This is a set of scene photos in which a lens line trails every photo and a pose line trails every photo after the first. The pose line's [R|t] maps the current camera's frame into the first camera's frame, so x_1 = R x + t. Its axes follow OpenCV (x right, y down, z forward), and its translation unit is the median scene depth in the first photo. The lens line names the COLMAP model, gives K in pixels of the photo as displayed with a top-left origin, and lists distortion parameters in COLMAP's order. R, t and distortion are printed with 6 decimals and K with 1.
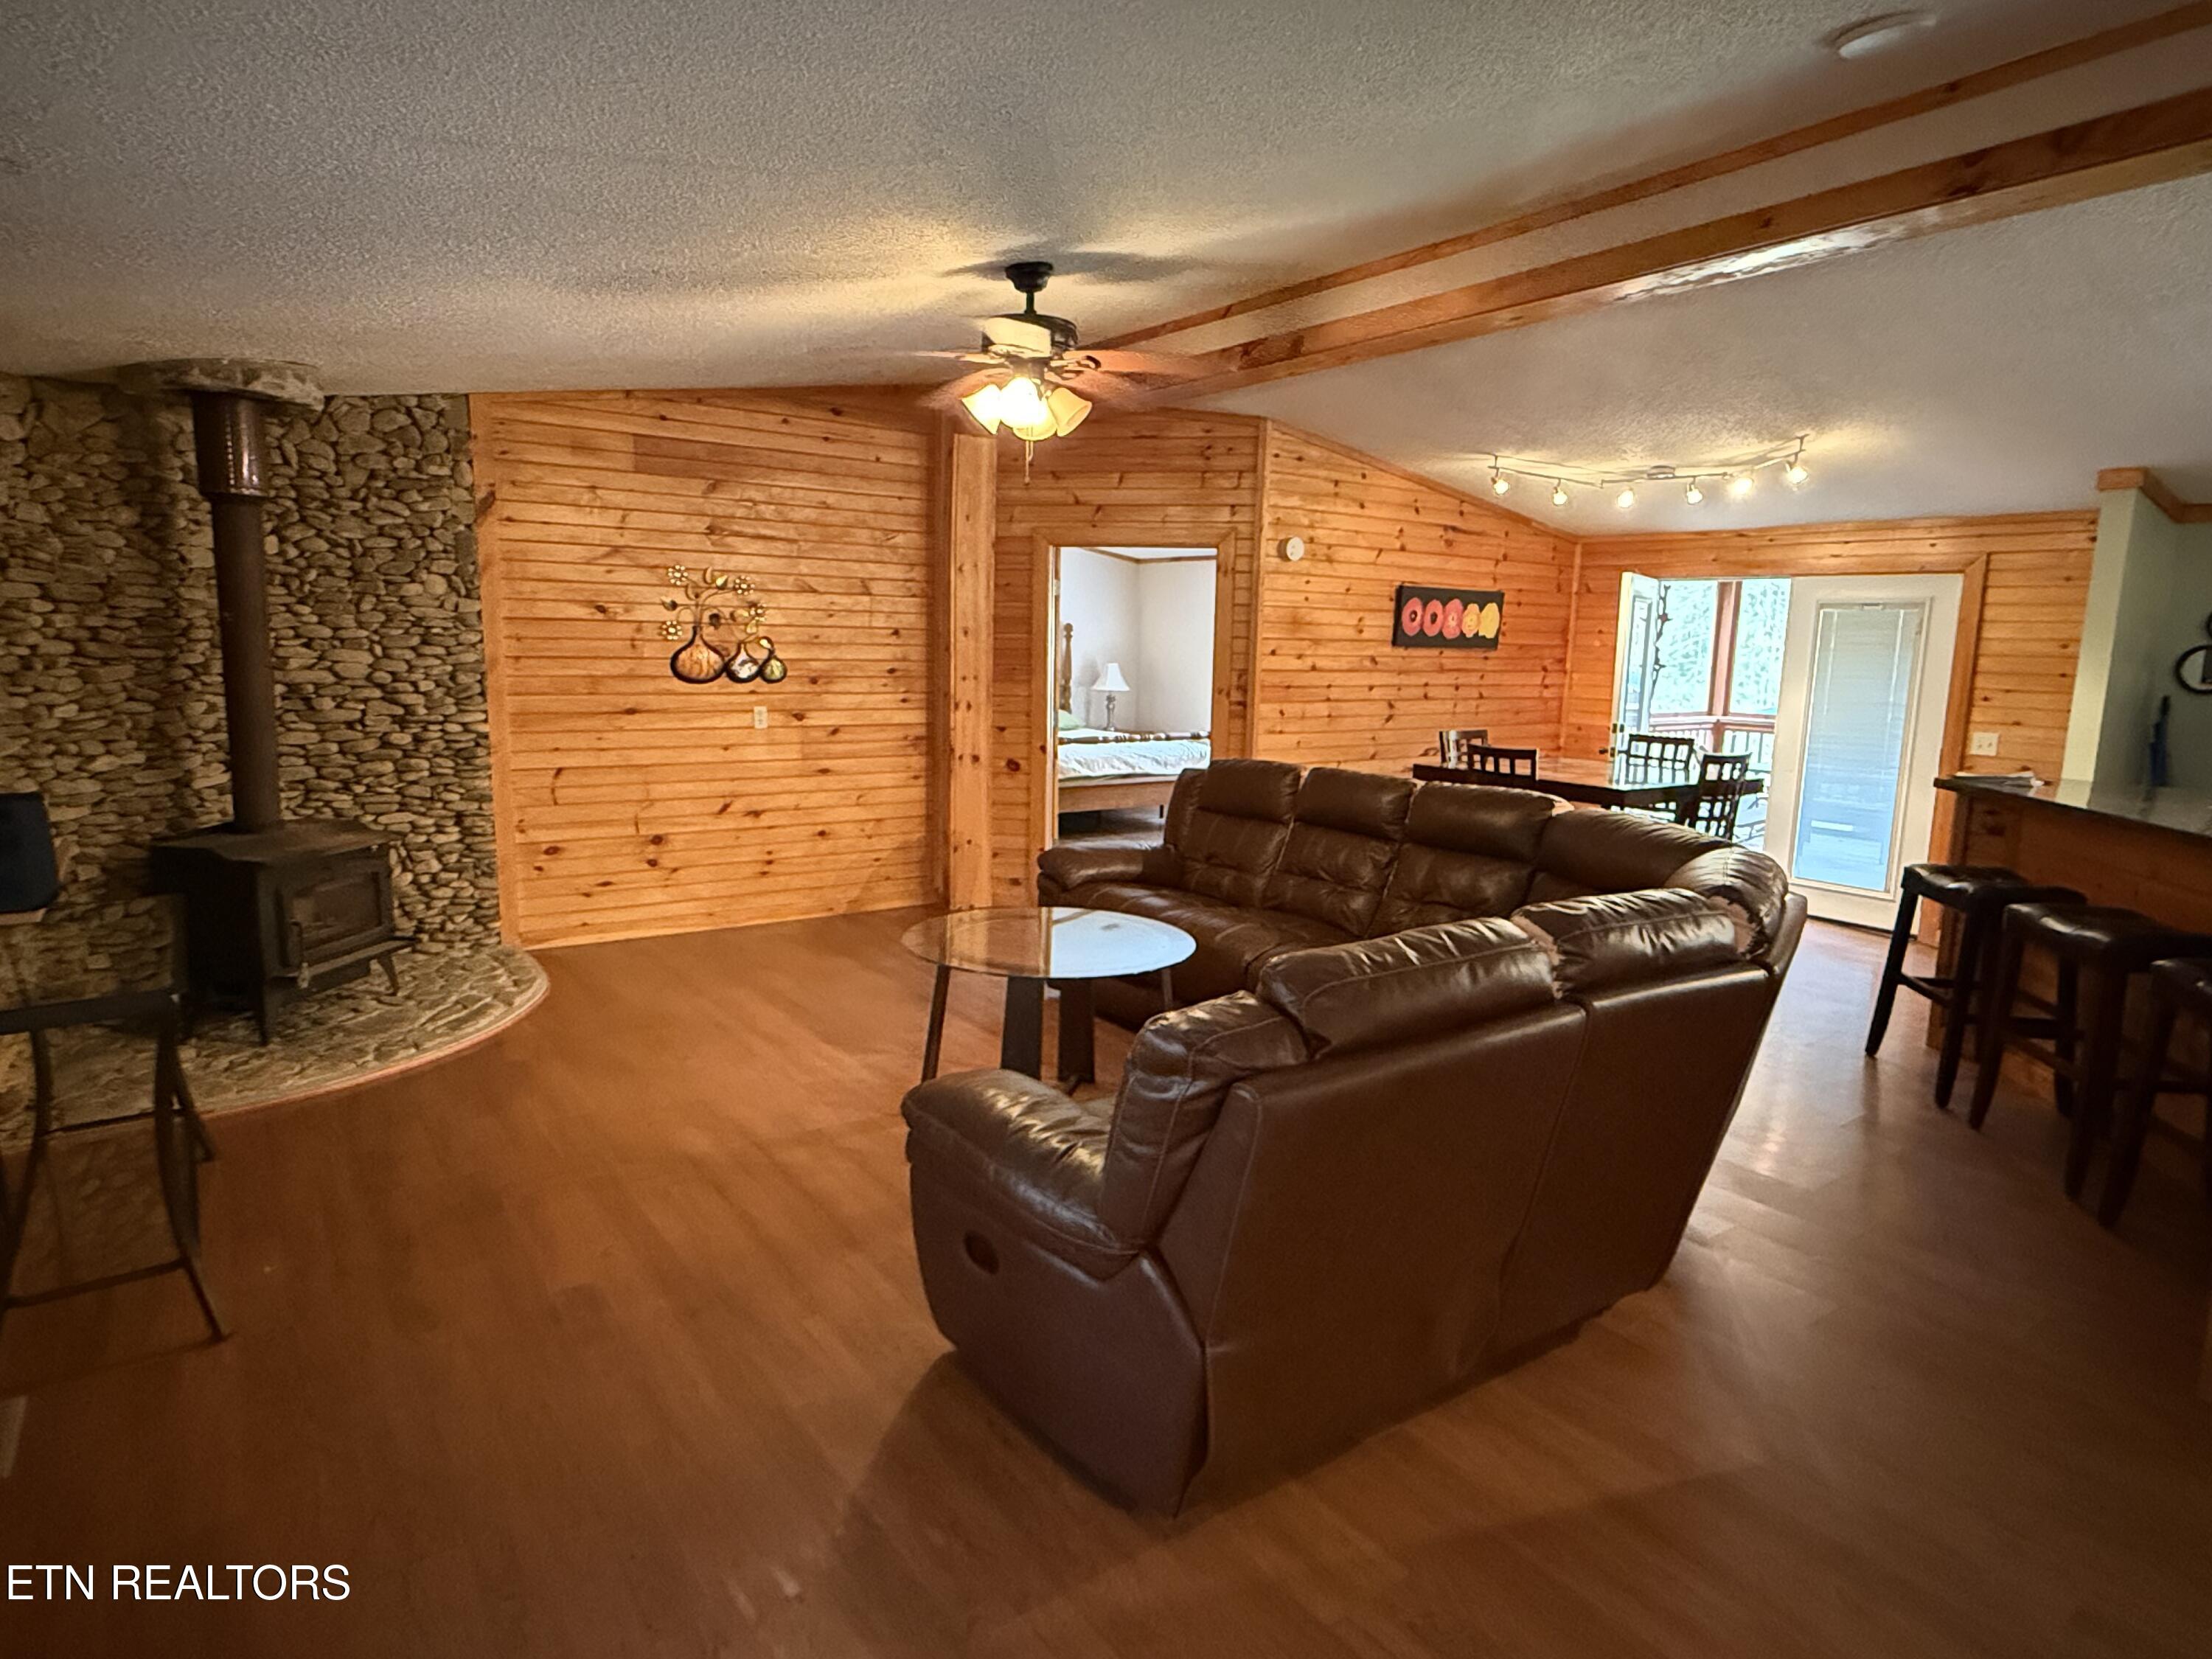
lens RADIAL K [[1237.7, 0, 1104.1], [0, 1237.7, 826.6], [0, 0, 1]] dist [0.001180, -0.002325]
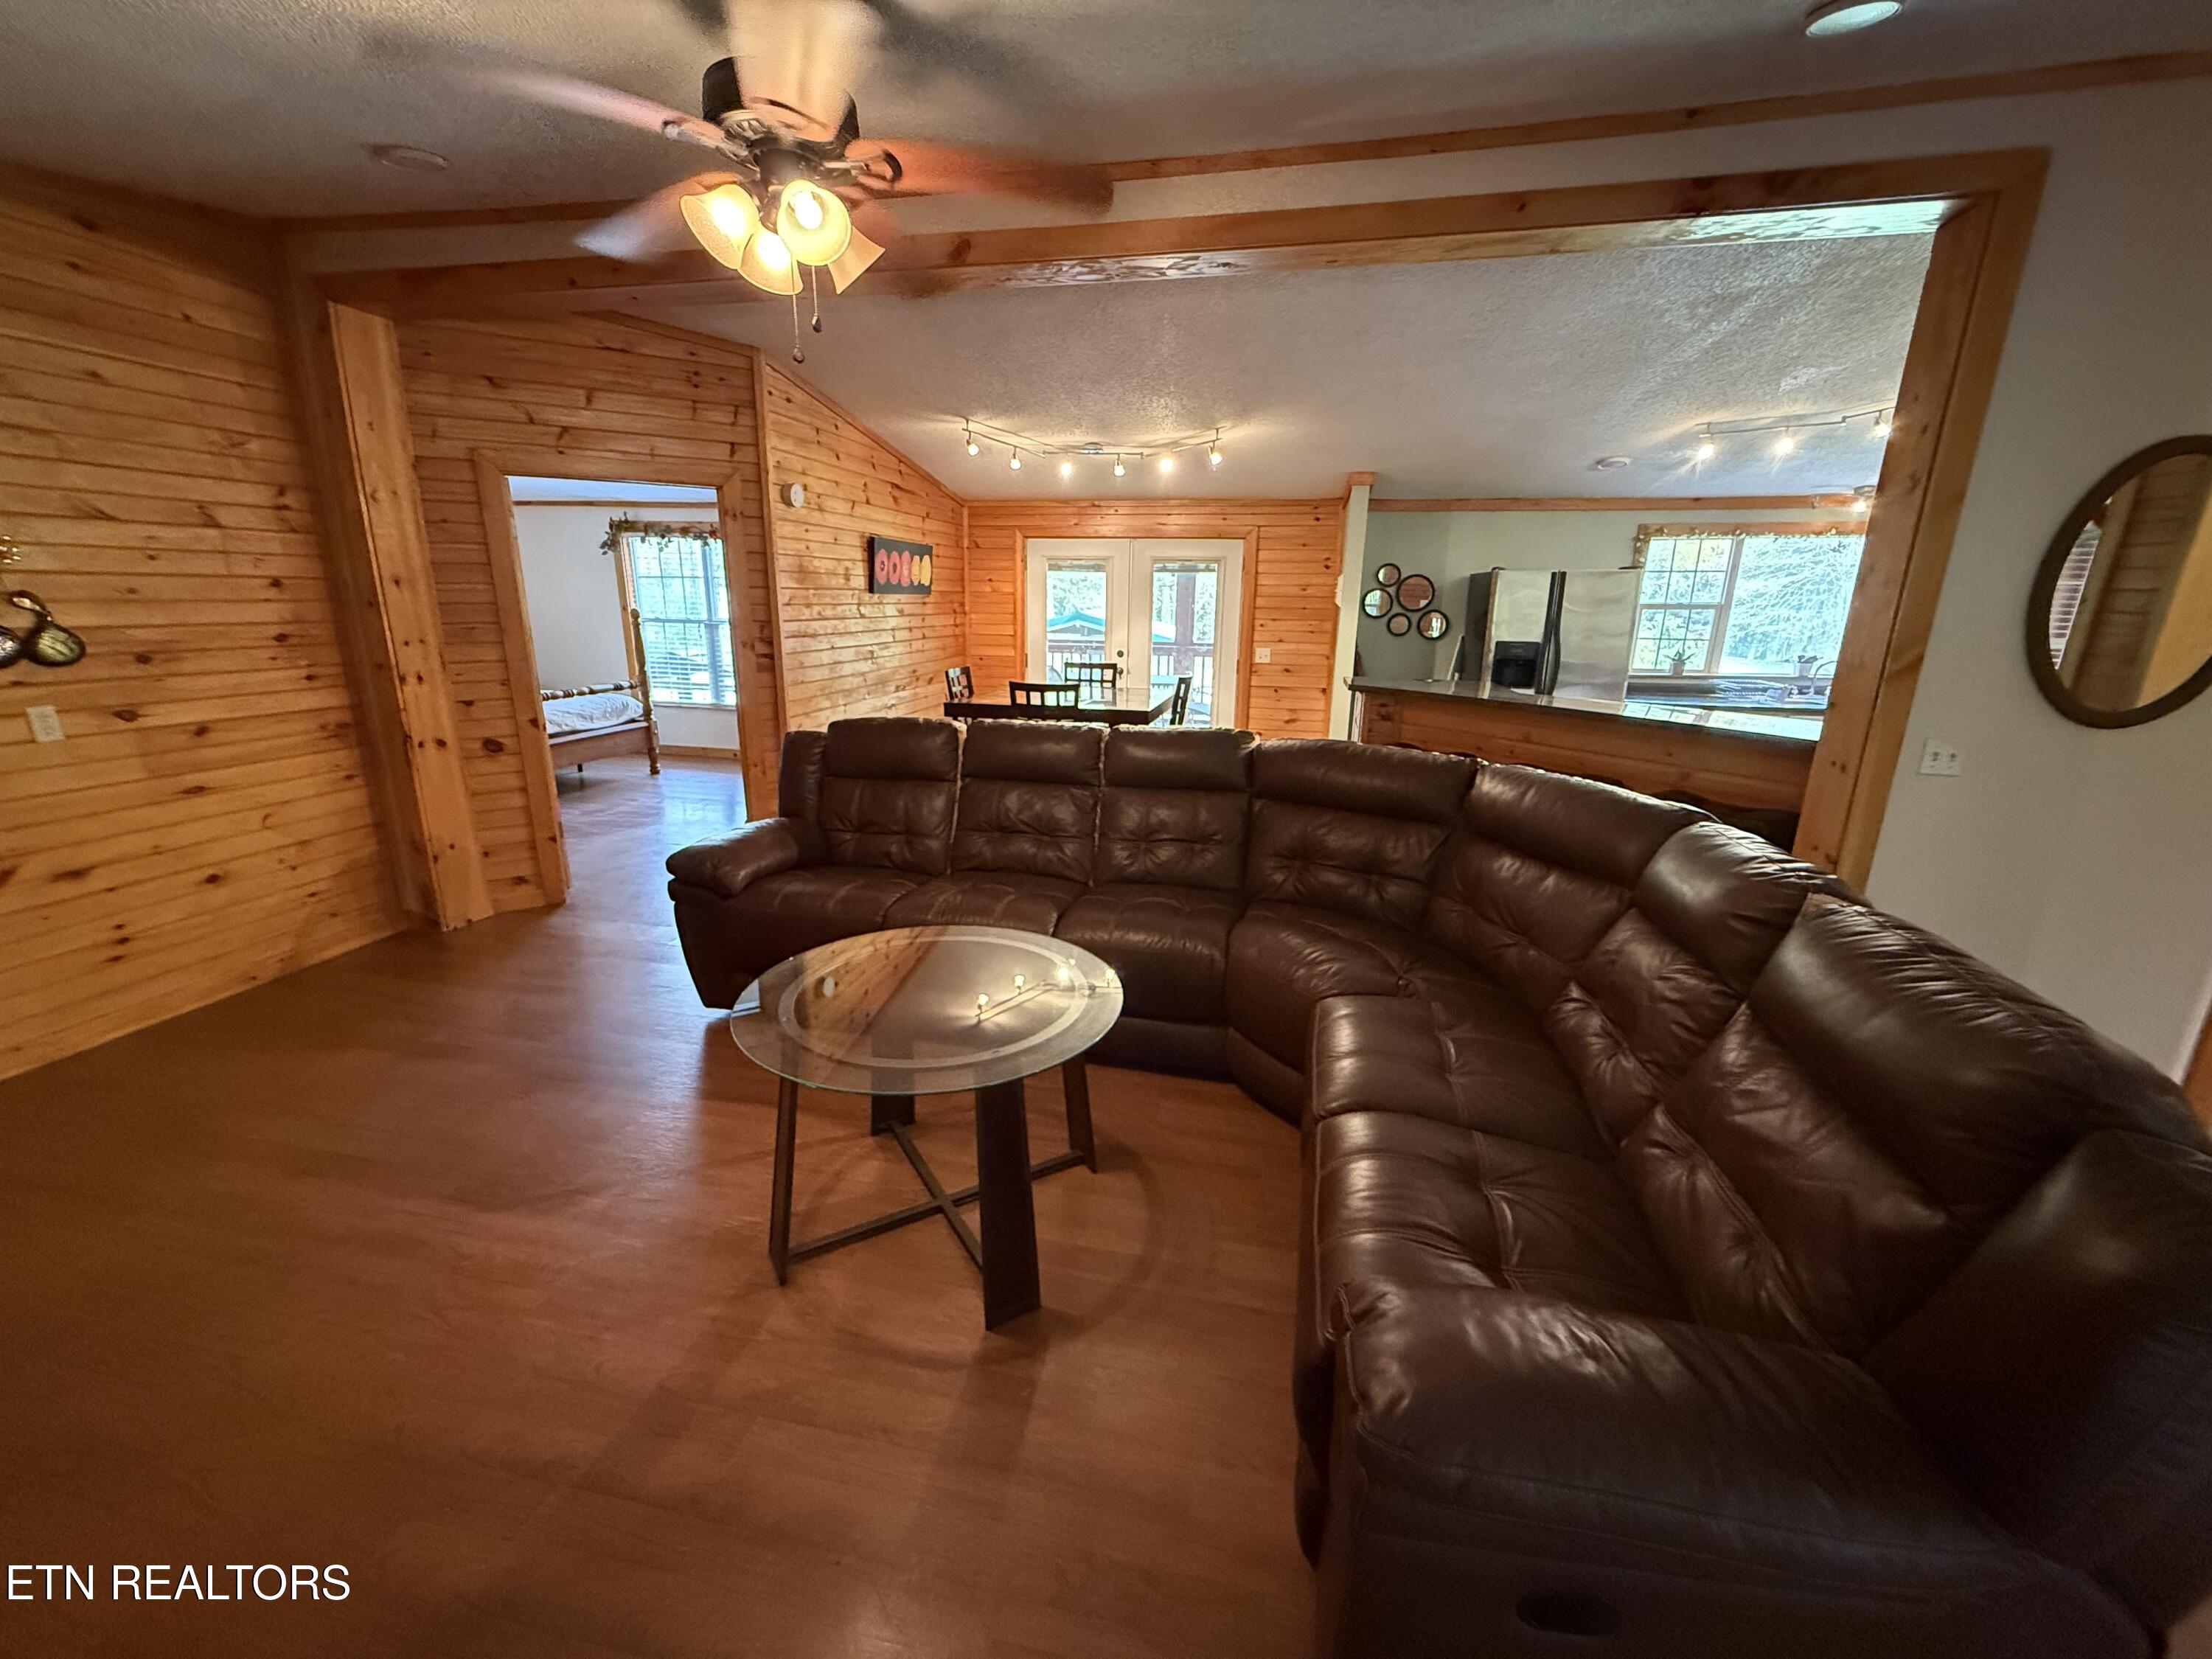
lens RADIAL K [[880.8, 0, 1101.5], [0, 880.8, 828.5], [0, 0, 1]] dist [0.001912, -0.000087]
pose [[0.741805, -0.183845, 0.644924, -0.178348], [0.104490, 0.981630, 0.159641, -0.051354], [-0.662426, -0.051035, 0.747387, 0.308762]]
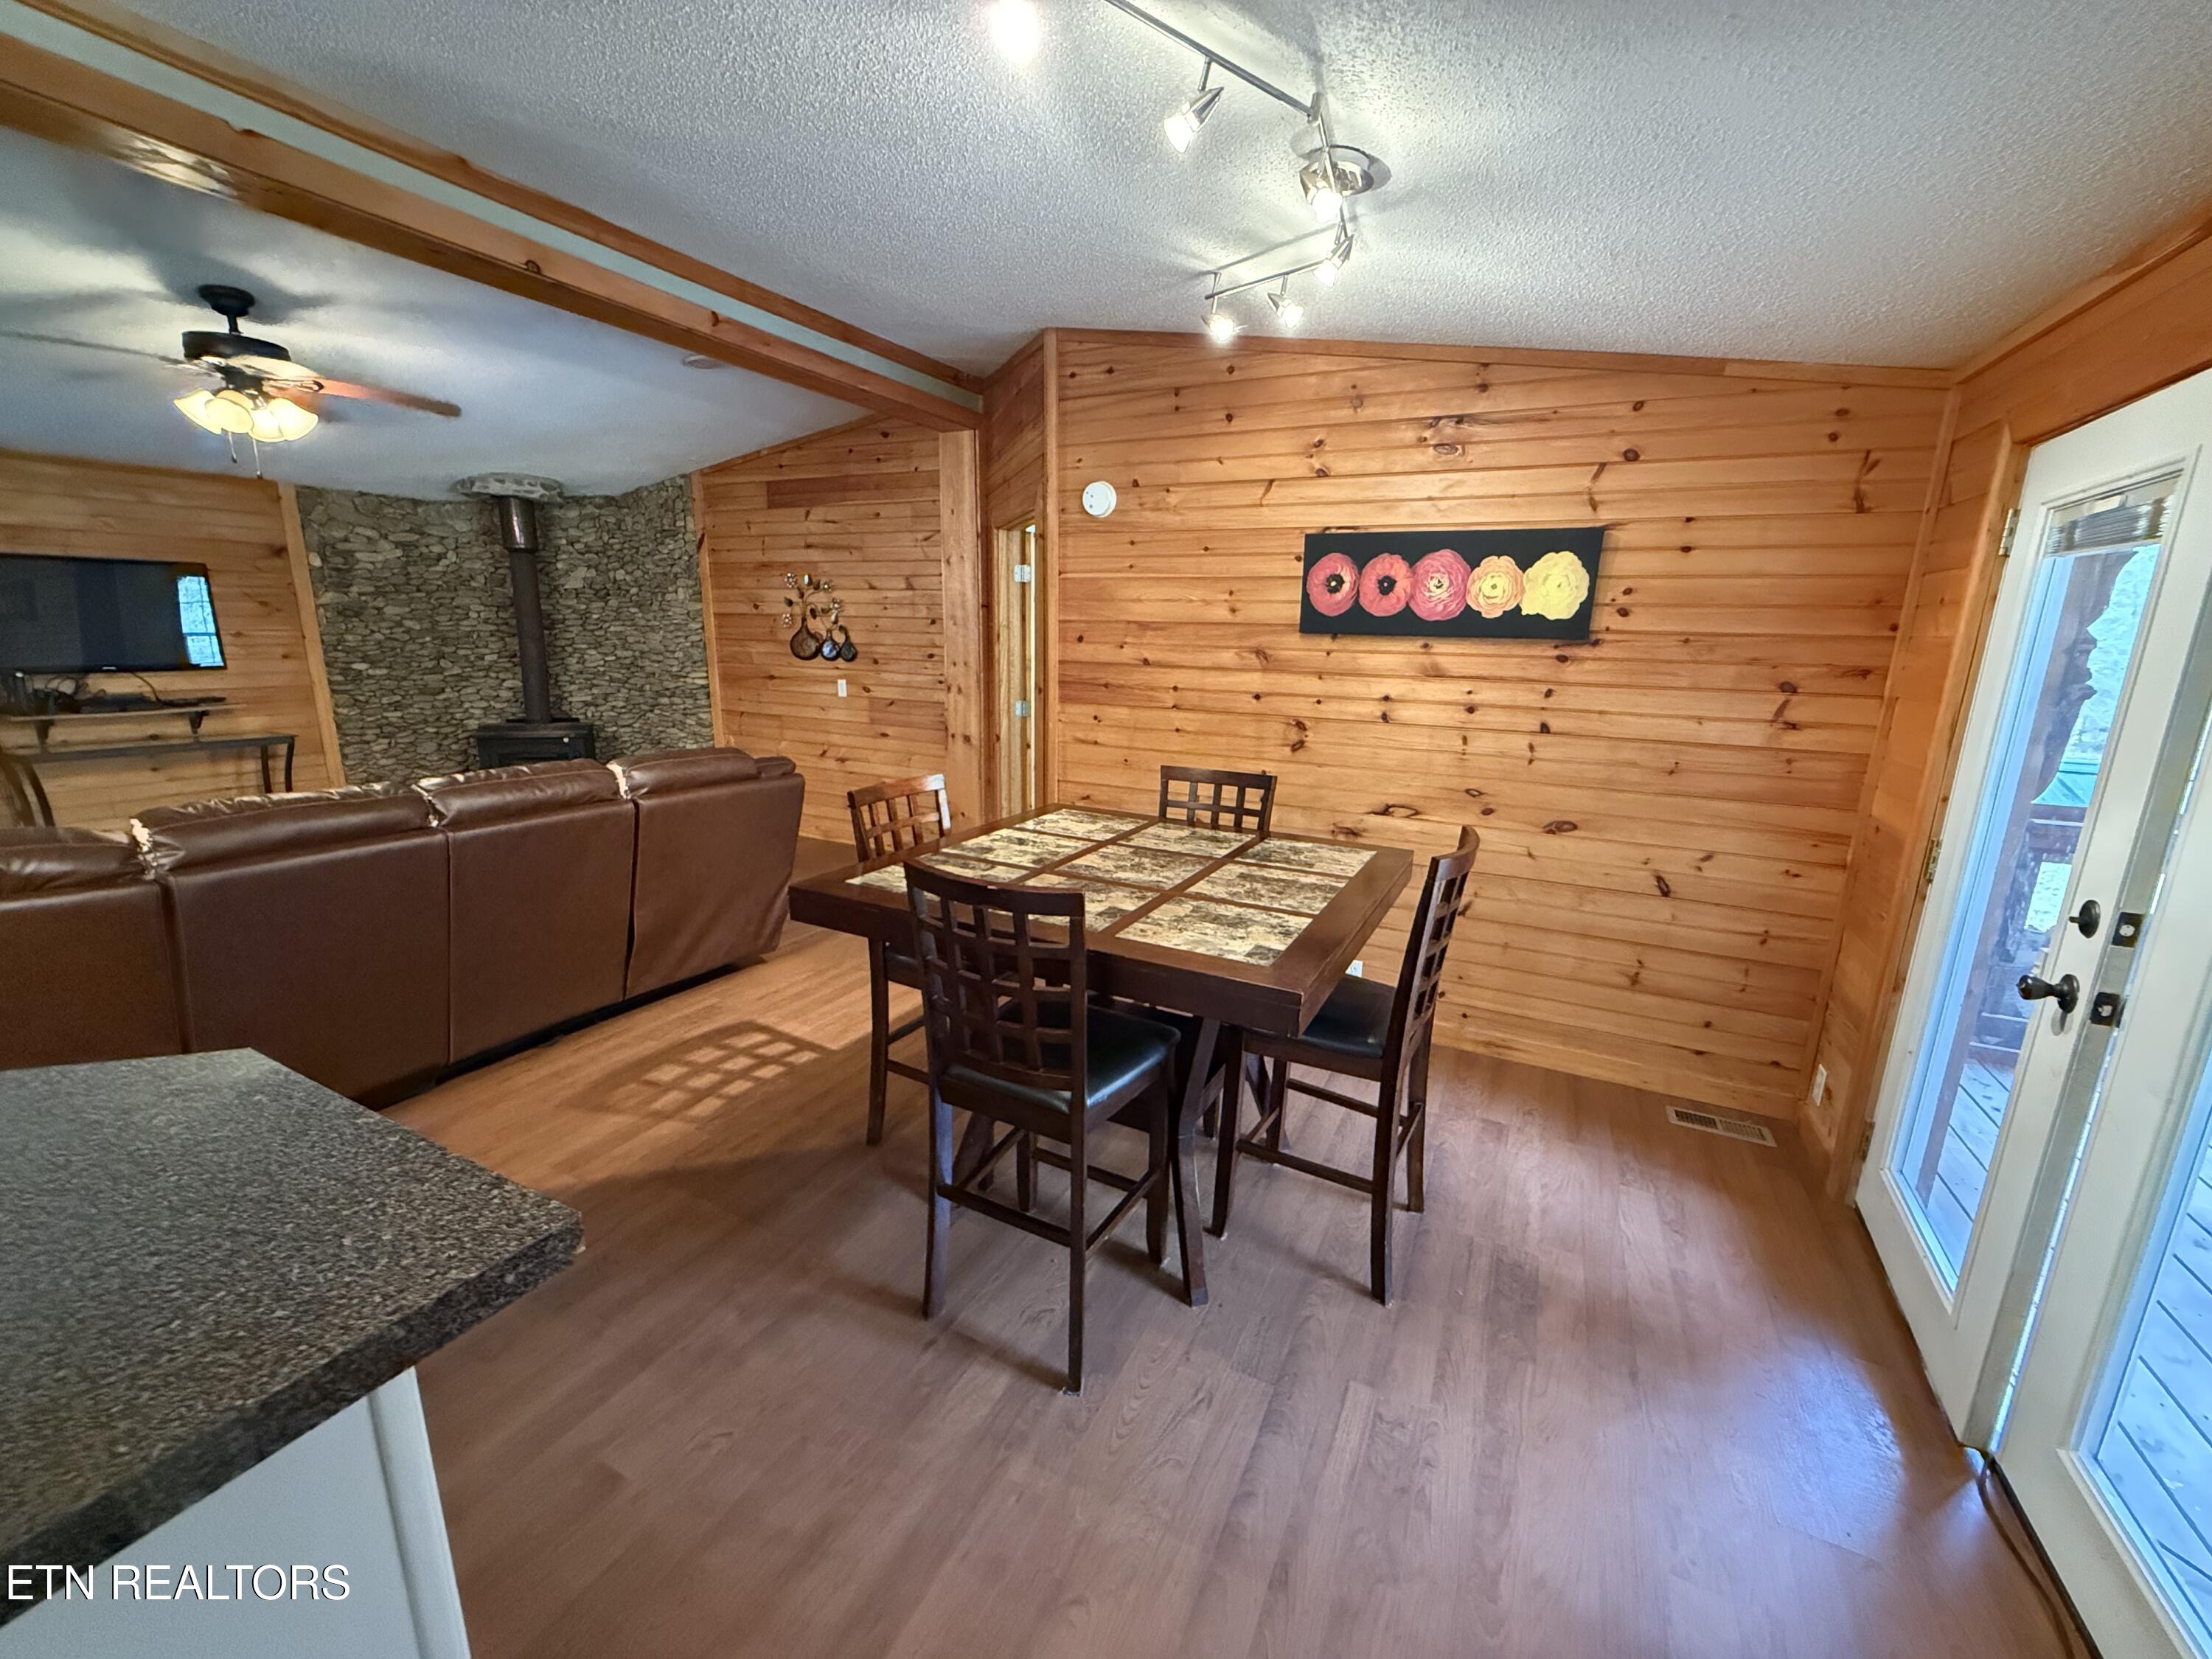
lens RADIAL K [[880.8, 0, 1100.6], [0, 880.8, 828.9], [0, 0, 1]] dist [0.001912, -0.000087]
pose [[0.461442, 0.185877, -0.867479, 0.685544], [-0.146715, 0.980330, 0.132015, -0.104565], [0.874955, 0.066355, 0.479637, 0.796956]]
